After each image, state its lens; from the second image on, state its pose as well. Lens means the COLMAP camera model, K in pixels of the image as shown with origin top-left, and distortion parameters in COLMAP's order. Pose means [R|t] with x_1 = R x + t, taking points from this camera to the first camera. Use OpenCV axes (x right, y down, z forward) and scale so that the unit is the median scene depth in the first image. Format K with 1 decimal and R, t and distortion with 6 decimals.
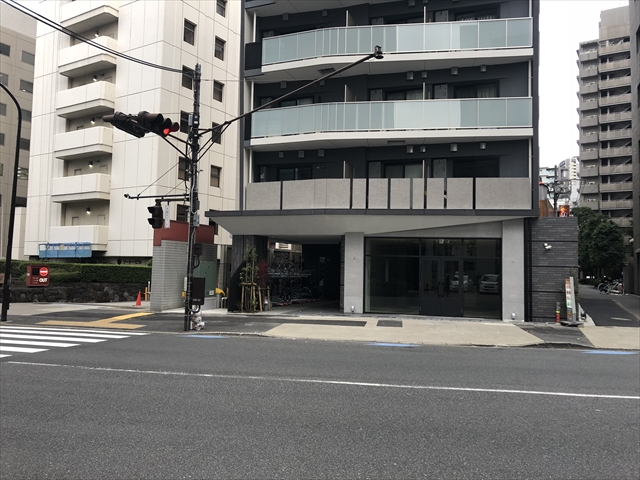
lens RADIAL K [[530.0, 0, 314.4], [0, 530.0, 240.2], [0, 0, 1]] dist [0.024163, -0.040721]
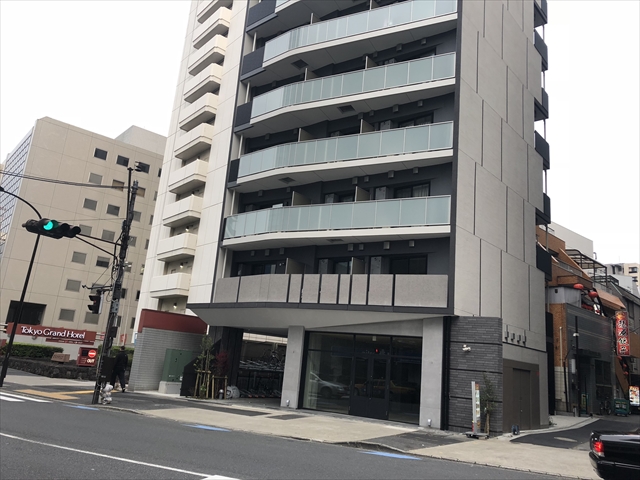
lens RADIAL K [[529.0, 0, 321.7], [0, 529.0, 227.2], [0, 0, 1]] dist [0.016941, -0.037007]
pose [[0.950550, -0.020171, -0.309916, 0.469095], [-0.048639, 0.975906, -0.212699, 0.014663], [0.306739, 0.217256, 0.926667, 0.008836]]
